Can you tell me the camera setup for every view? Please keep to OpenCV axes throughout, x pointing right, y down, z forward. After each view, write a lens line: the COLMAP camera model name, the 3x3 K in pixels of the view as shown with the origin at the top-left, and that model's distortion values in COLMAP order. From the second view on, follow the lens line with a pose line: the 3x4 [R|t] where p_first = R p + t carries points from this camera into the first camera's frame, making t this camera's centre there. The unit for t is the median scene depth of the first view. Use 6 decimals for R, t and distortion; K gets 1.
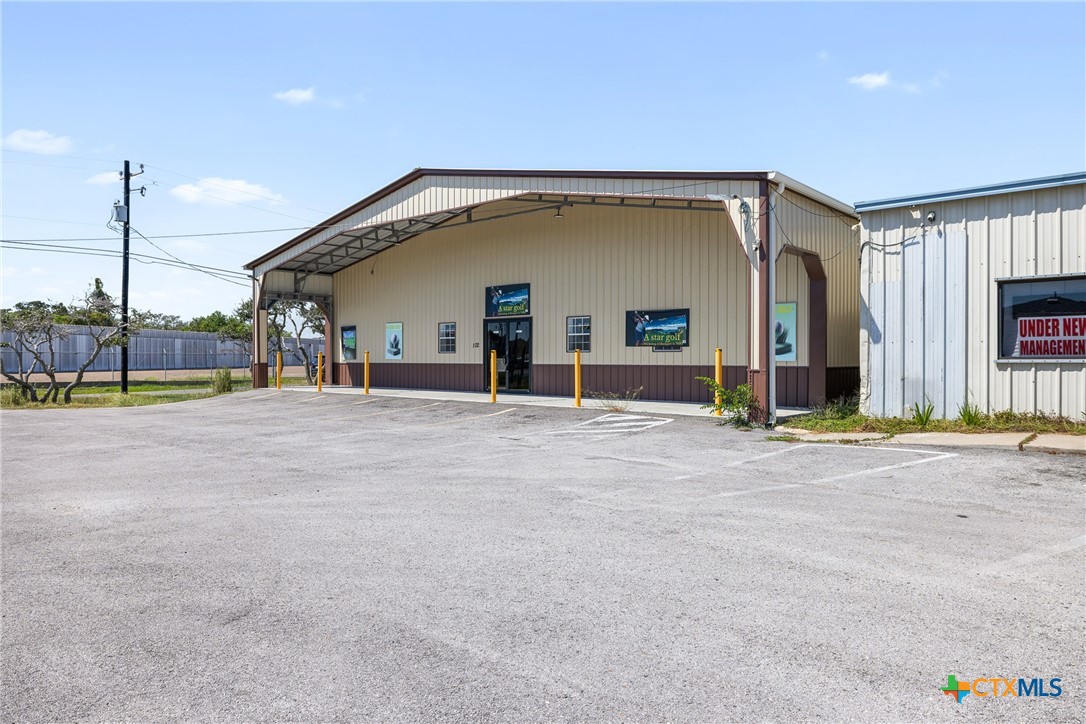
lens RADIAL K [[718.1, 0, 539.3], [0, 718.1, 357.4], [0, 0, 1]] dist [0.001640, -0.000840]
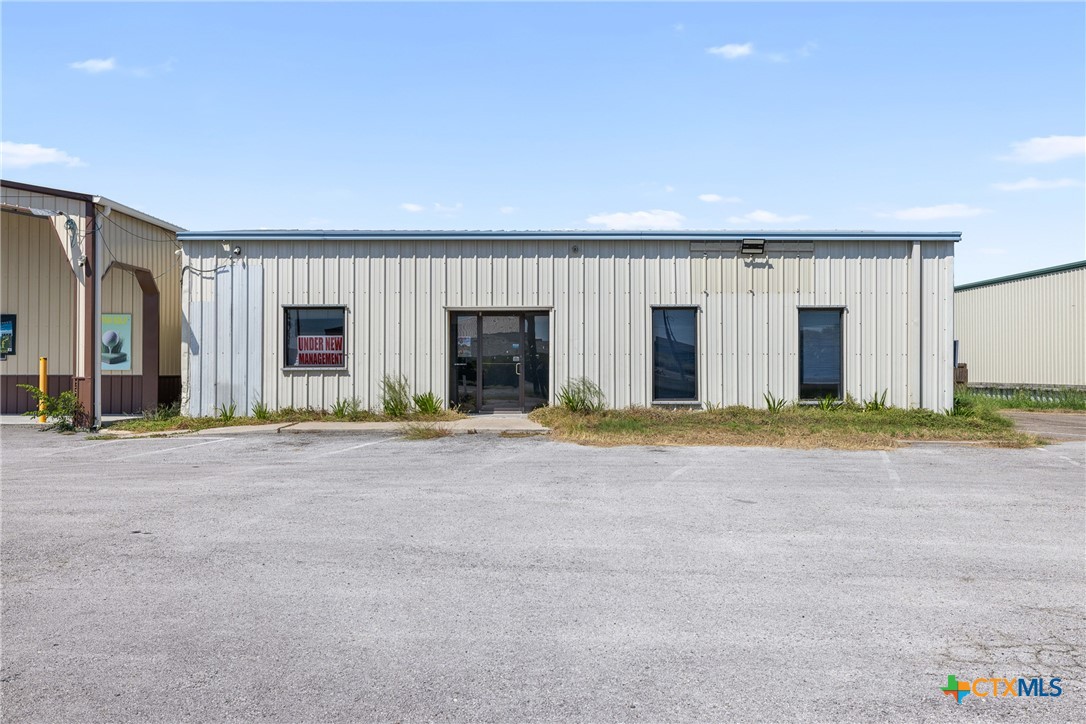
lens RADIAL K [[876.2, 0, 544.2], [0, 876.2, 357.0], [0, 0, 1]] dist [-0.000633, 0.001691]
pose [[0.747203, 0.008914, 0.664536, -0.047191], [0.000681, 0.999899, -0.014179, 0.005140], [-0.664595, 0.011048, 0.747122, -0.408697]]
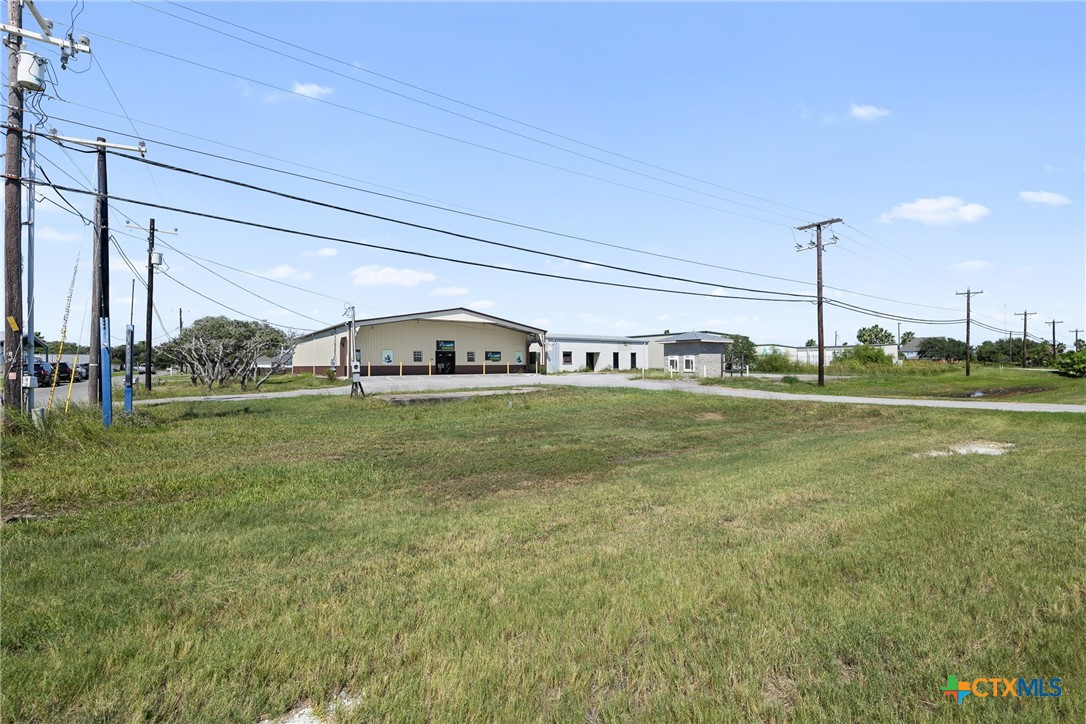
lens RADIAL K [[458.6, 0, 537.0], [0, 458.6, 361.1], [0, 0, 1]] dist [0.003544, -0.000017]
pose [[0.214723, 0.005987, 0.976657, -3.084235], [0.006871, 0.999947, -0.007640, 0.013515], [-0.976651, 0.008351, 0.214671, 0.264425]]
